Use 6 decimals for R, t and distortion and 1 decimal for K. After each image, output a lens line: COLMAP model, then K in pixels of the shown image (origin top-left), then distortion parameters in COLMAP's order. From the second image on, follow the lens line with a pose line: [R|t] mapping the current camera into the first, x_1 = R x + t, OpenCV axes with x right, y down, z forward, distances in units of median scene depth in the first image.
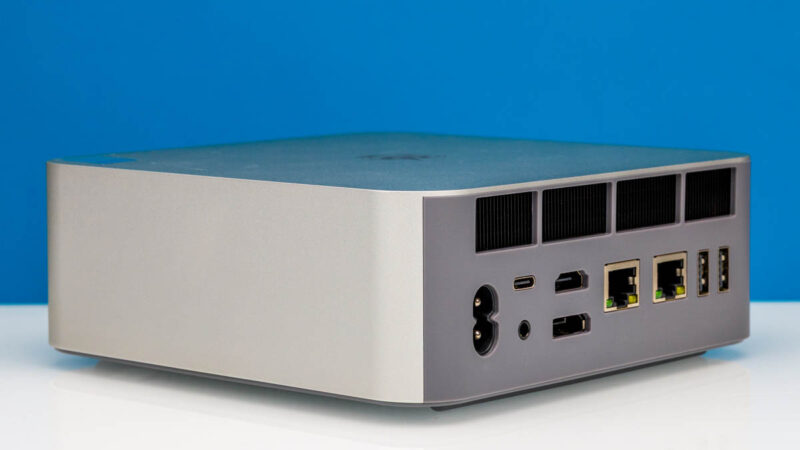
lens RADIAL K [[2743.2, 0, 400.5], [0, 2743.2, 226.0], [0, 0, 1]] dist [0.115419, 0.000000]
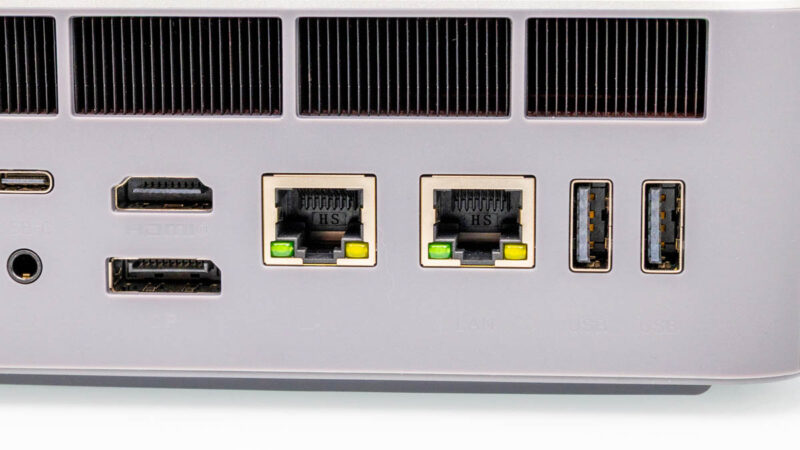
lens RADIAL K [[2743.2, 0, 434.6], [0, 2743.2, 205.1], [0, 0, 1]] dist [0.115419, 0.000000]
pose [[0.576422, 0.172969, -0.798636, 0.494013], [-0.079456, 0.984573, 0.155892, -0.061739], [0.813280, -0.026403, 0.581273, 0.708492]]
